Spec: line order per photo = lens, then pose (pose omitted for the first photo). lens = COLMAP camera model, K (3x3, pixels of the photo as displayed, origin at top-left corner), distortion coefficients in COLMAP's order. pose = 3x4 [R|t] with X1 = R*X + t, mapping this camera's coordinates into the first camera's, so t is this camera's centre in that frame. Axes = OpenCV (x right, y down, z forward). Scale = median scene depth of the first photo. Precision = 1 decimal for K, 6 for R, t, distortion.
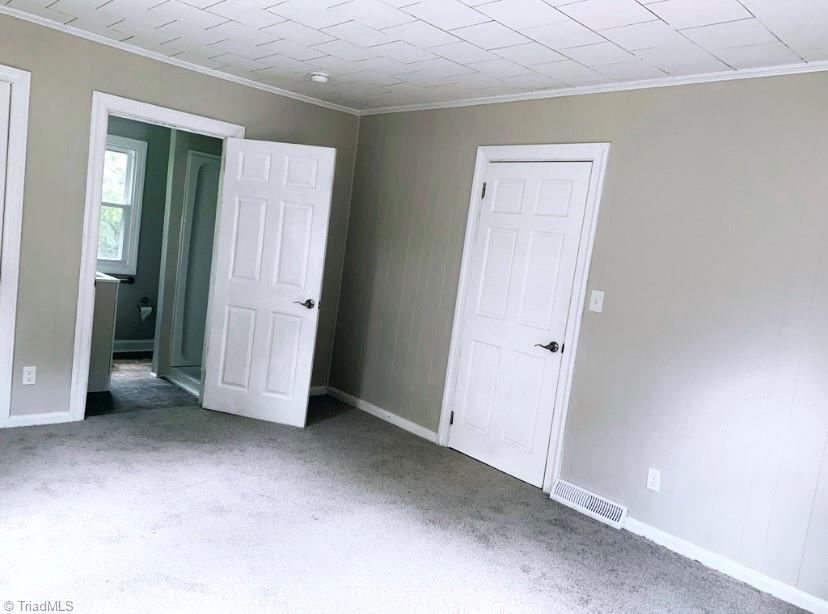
lens RADIAL K [[626.5, 0, 414.3], [0, 626.5, 317.5], [0, 0, 1]] dist [-0.080563, -0.001304]
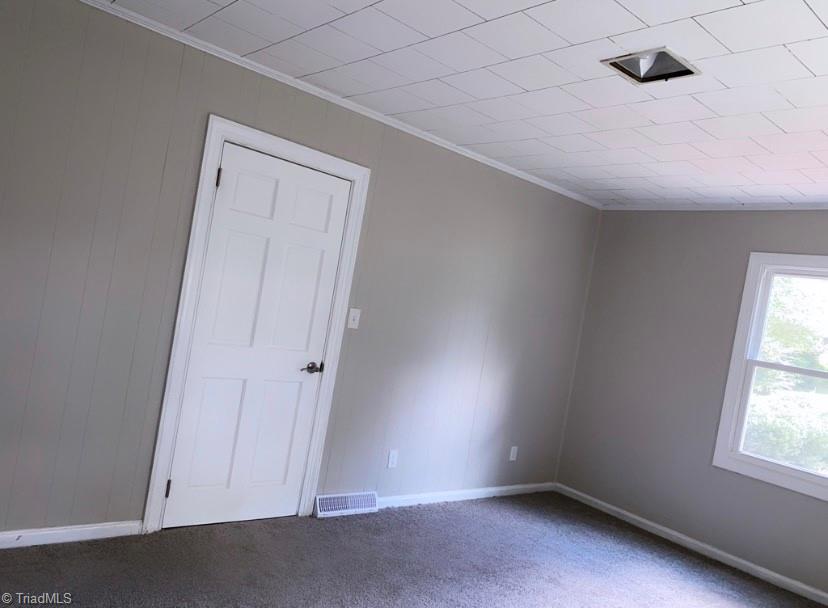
lens RADIAL K [[627.7, 0, 414.0], [0, 627.7, 304.0], [0, 0, 1]] dist [0.002979, -0.000041]
pose [[0.041258, -0.128823, 0.990809, -0.754670], [-0.053938, 0.989920, 0.130953, -0.195566], [-0.997692, -0.058845, 0.033894, 0.861494]]
